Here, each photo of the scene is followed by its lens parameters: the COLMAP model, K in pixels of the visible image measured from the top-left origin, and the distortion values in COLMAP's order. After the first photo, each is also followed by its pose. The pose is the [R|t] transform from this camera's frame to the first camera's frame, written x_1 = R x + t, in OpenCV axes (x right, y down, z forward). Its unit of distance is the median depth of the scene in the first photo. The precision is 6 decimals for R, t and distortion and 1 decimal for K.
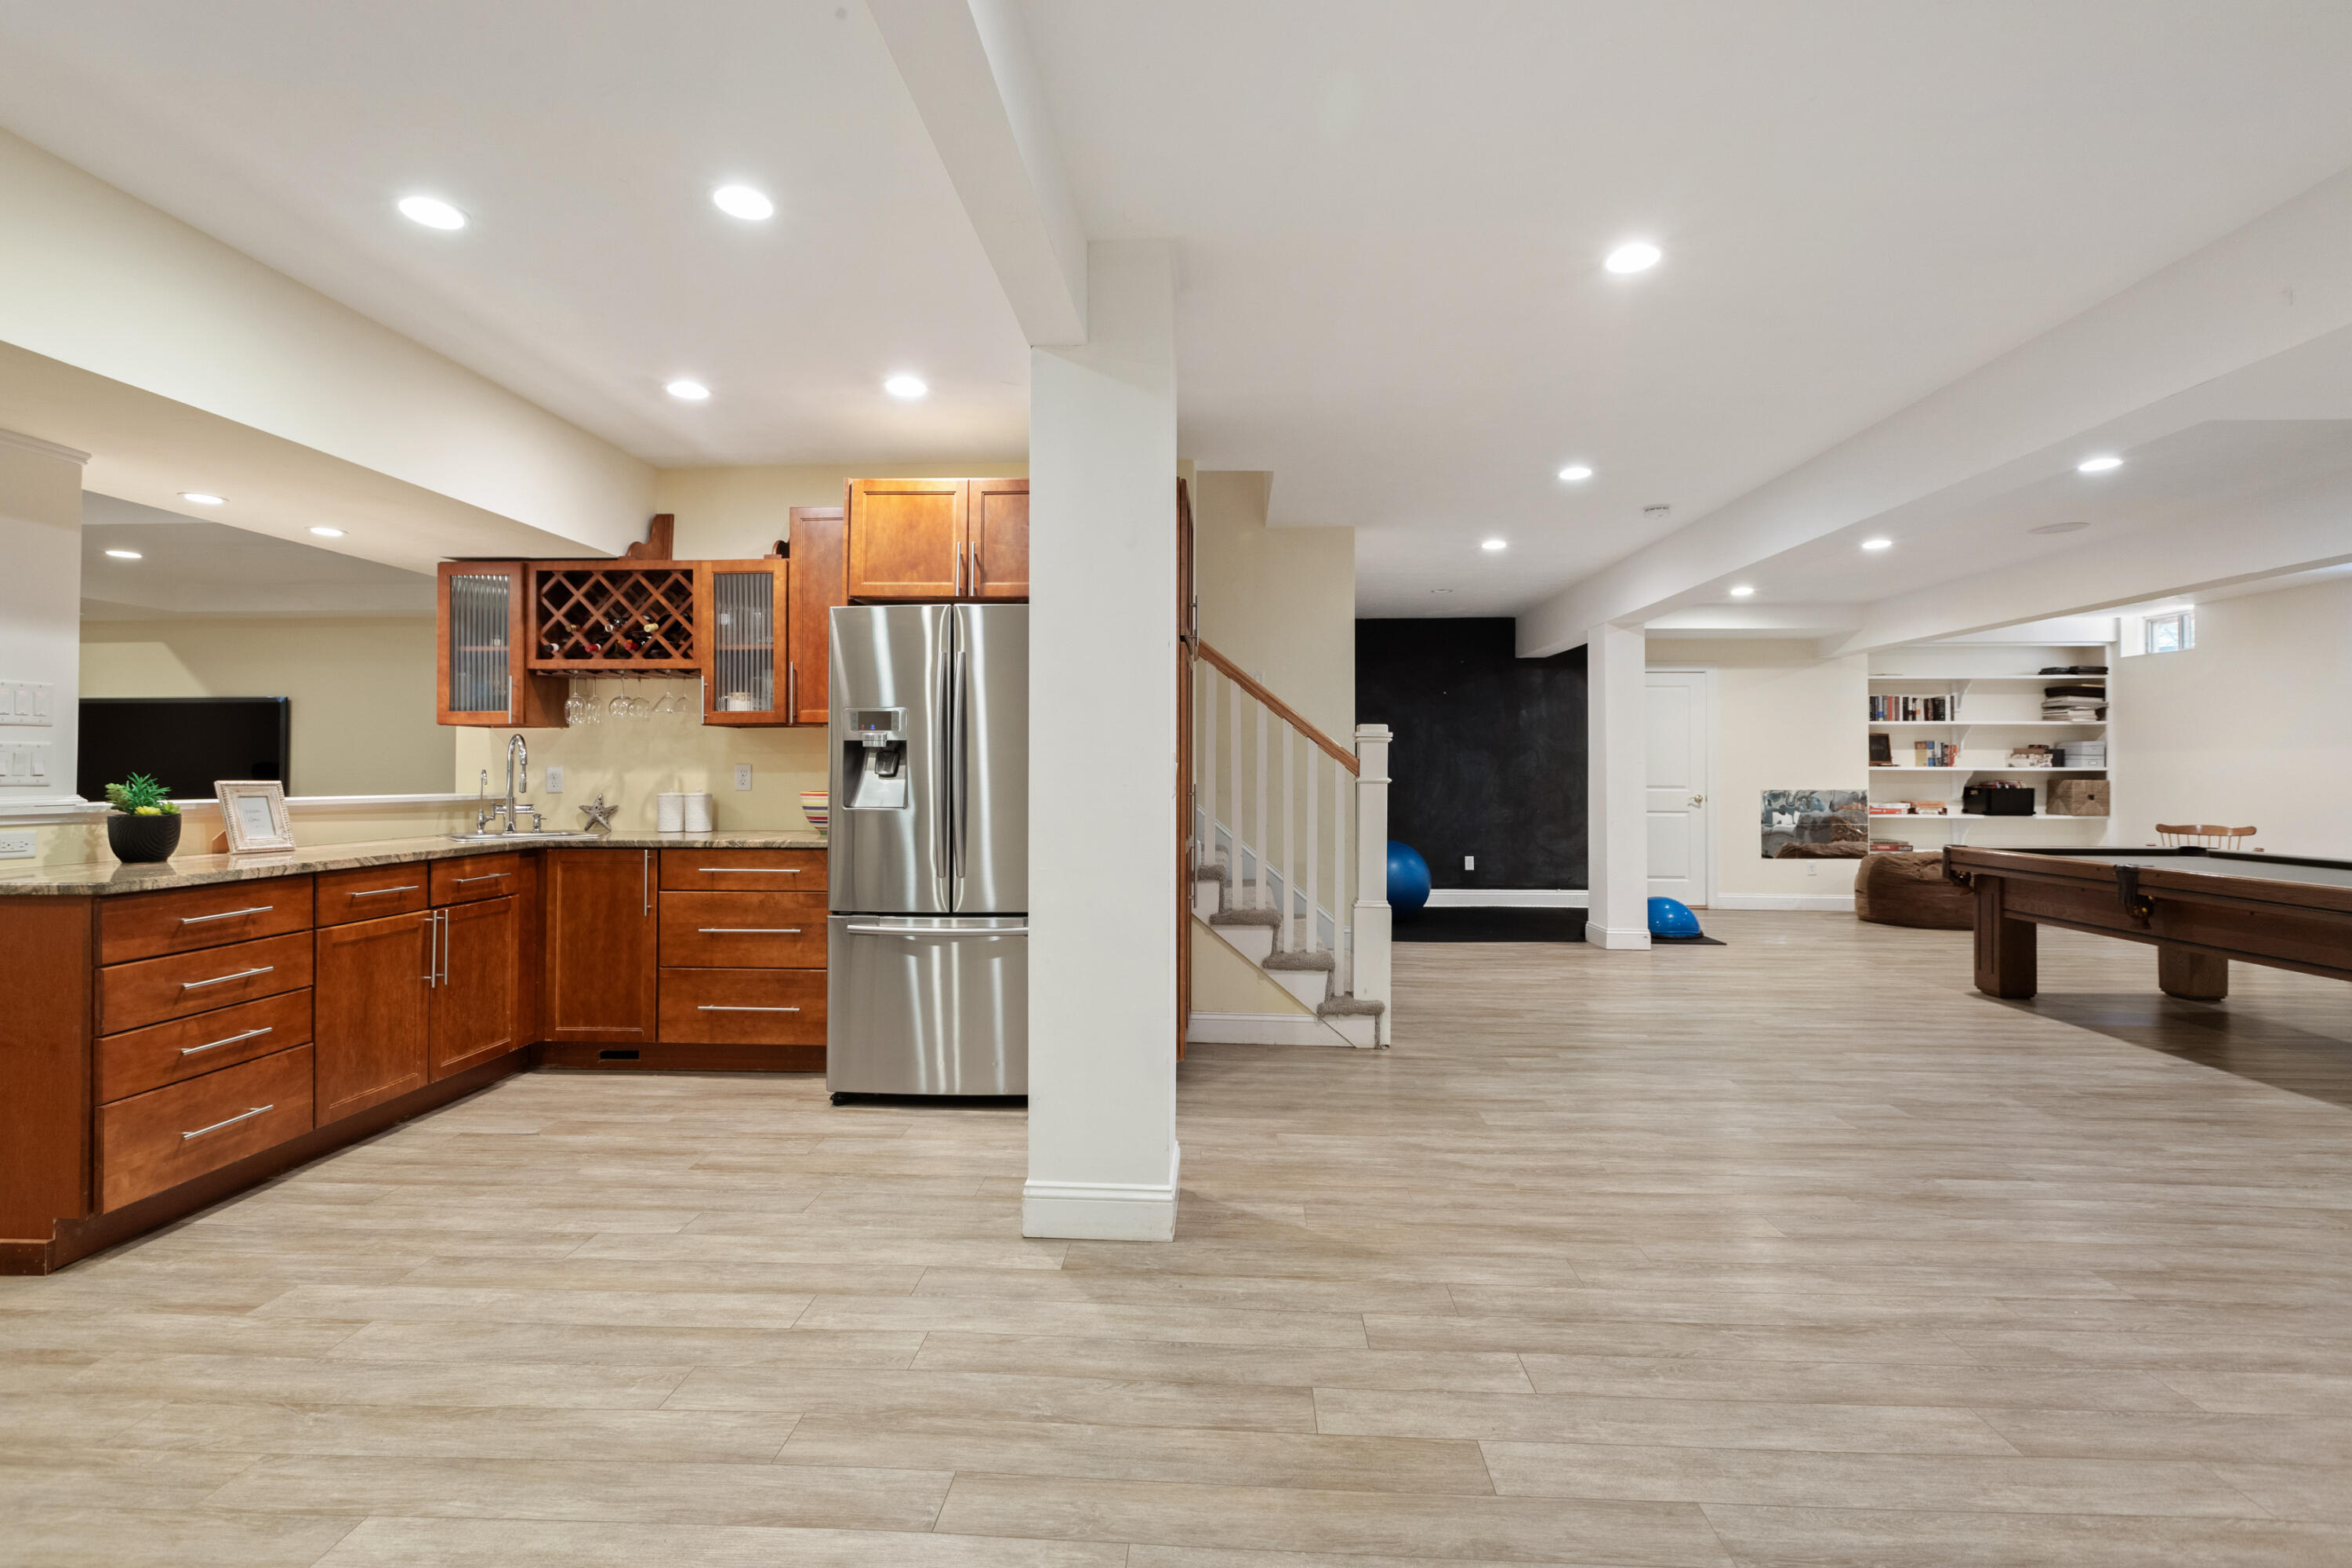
lens RADIAL K [[1059.2, 0, 1175.8], [0, 1059.2, 763.9], [0, 0, 1]] dist [0.018440, -0.007810]
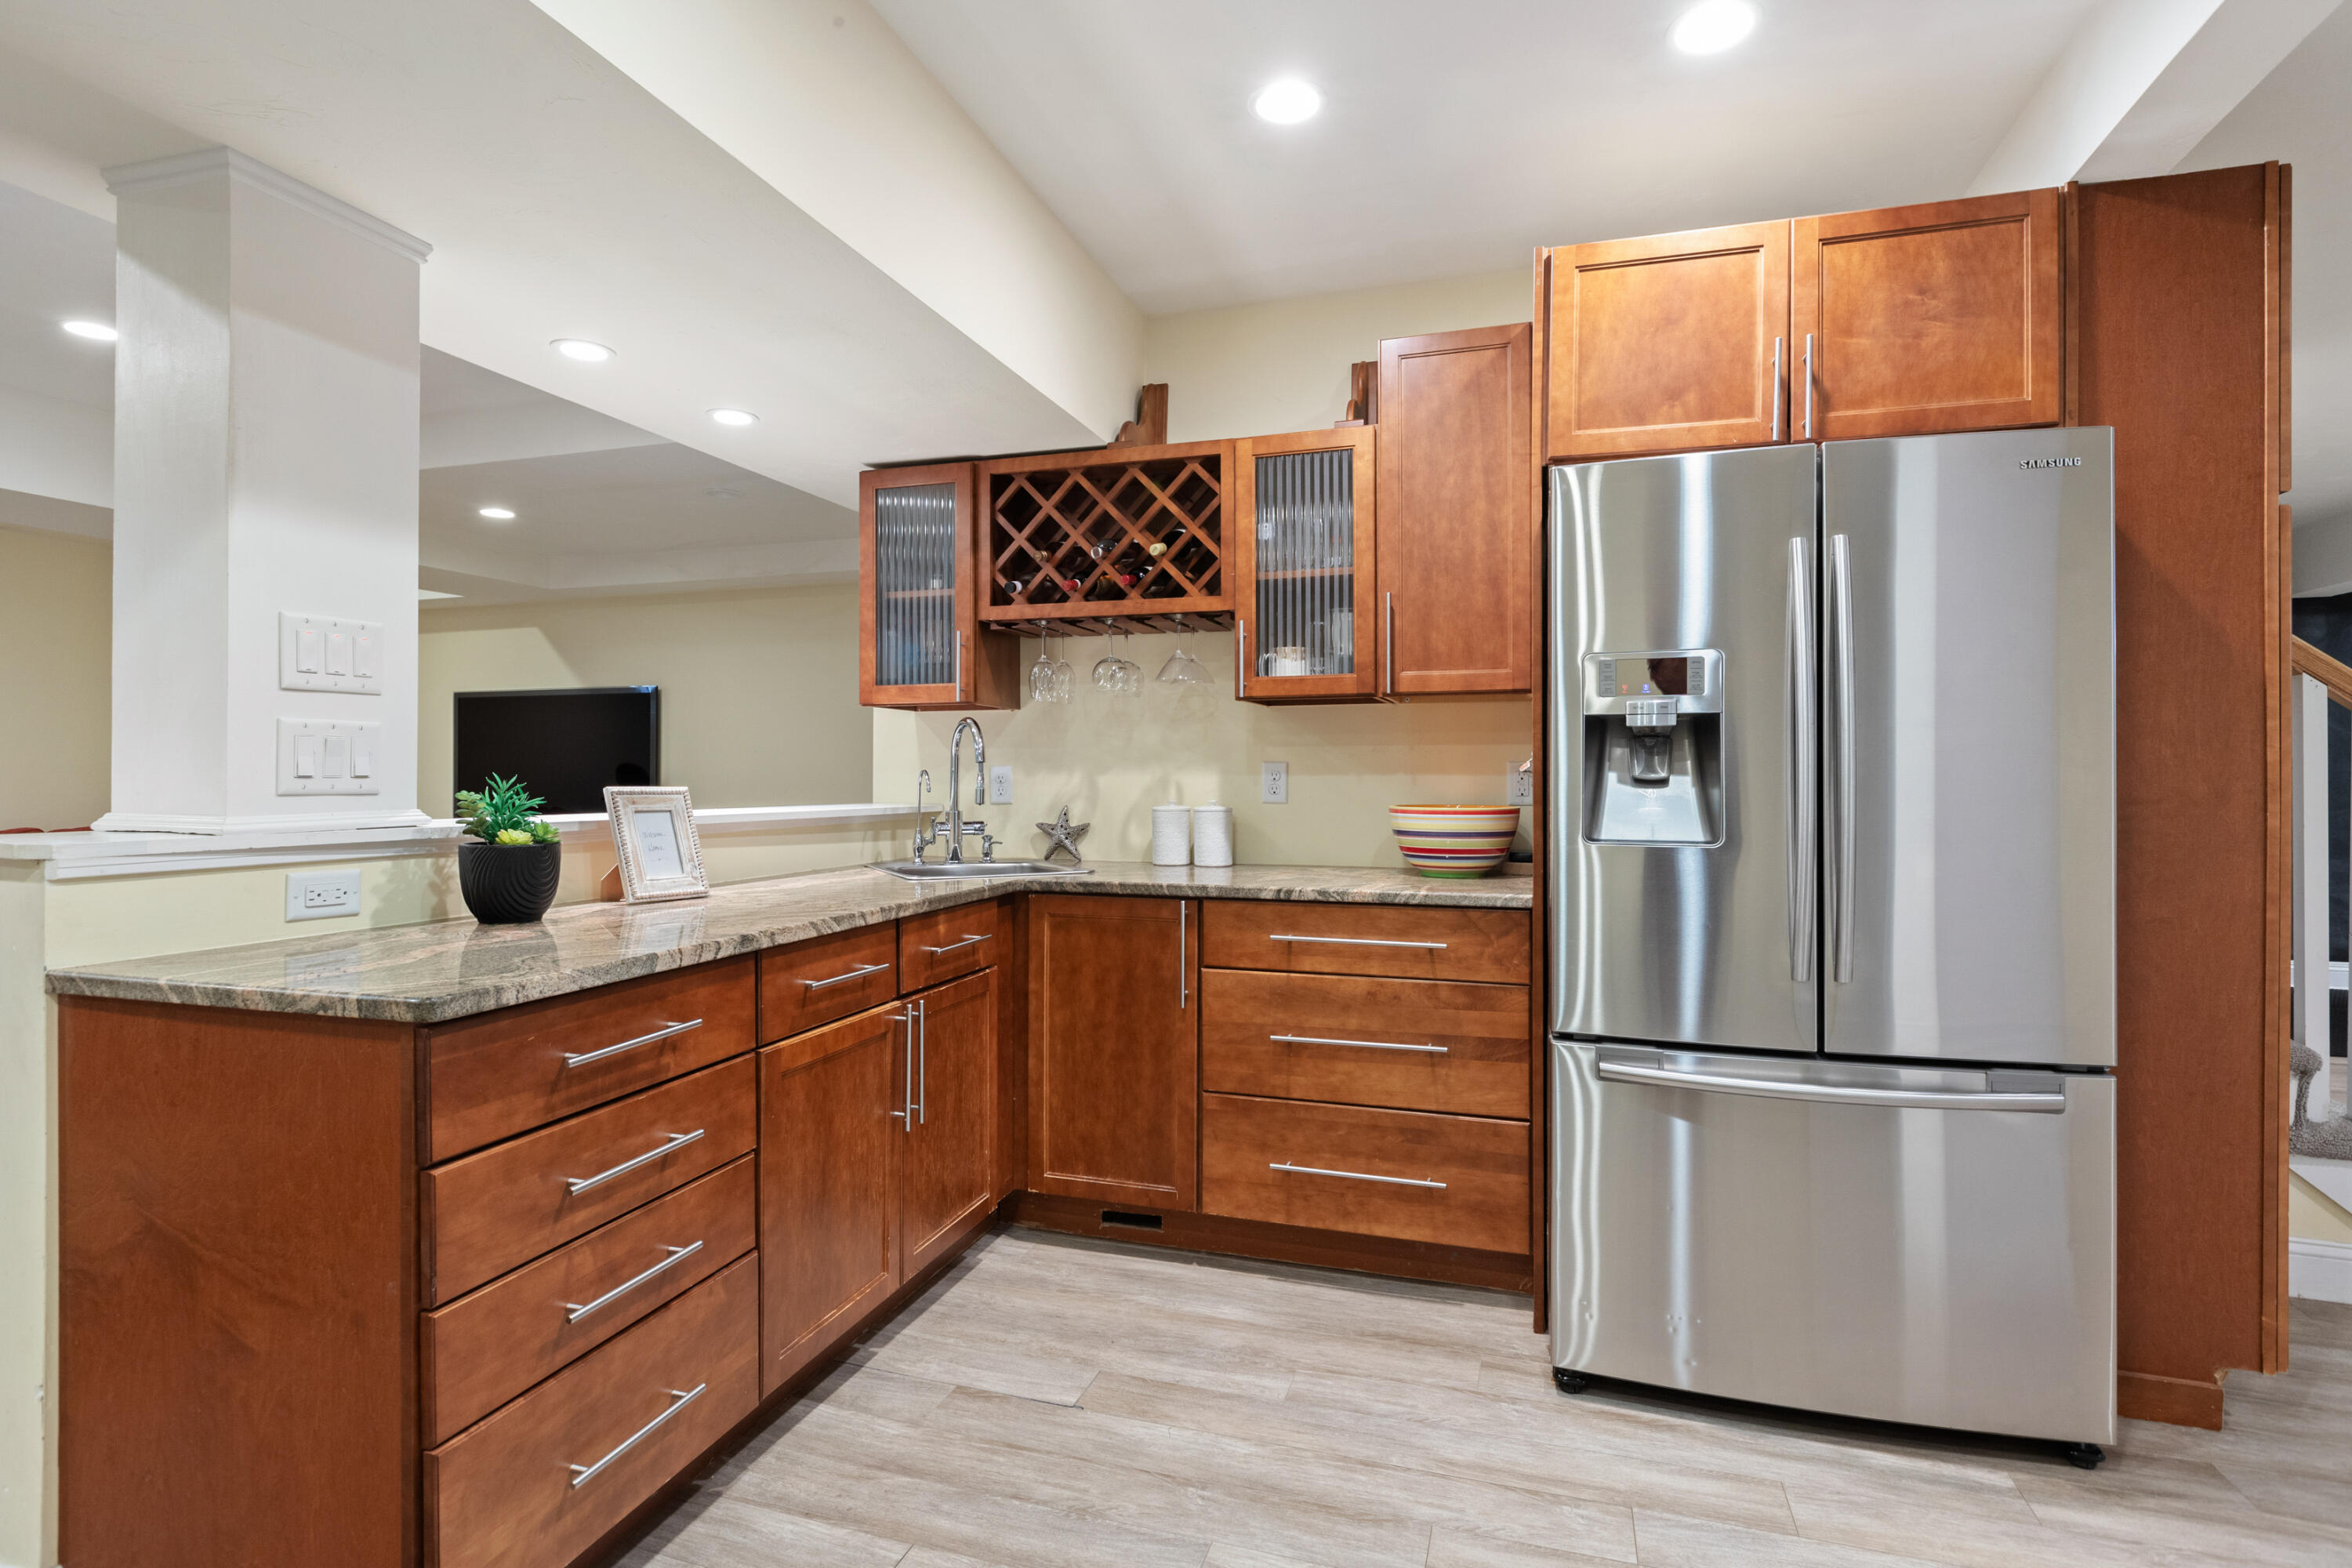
lens RADIAL K [[1140.8, 0, 1176.0], [0, 1140.8, 784.0], [0, 0, 1]] dist [-0.001497, 0.000013]
pose [[0.969160, 0.004089, -0.246400, -0.341270], [-0.000374, 0.999886, 0.015121, 0.003601], [0.246434, -0.014563, 0.969050, 0.363469]]
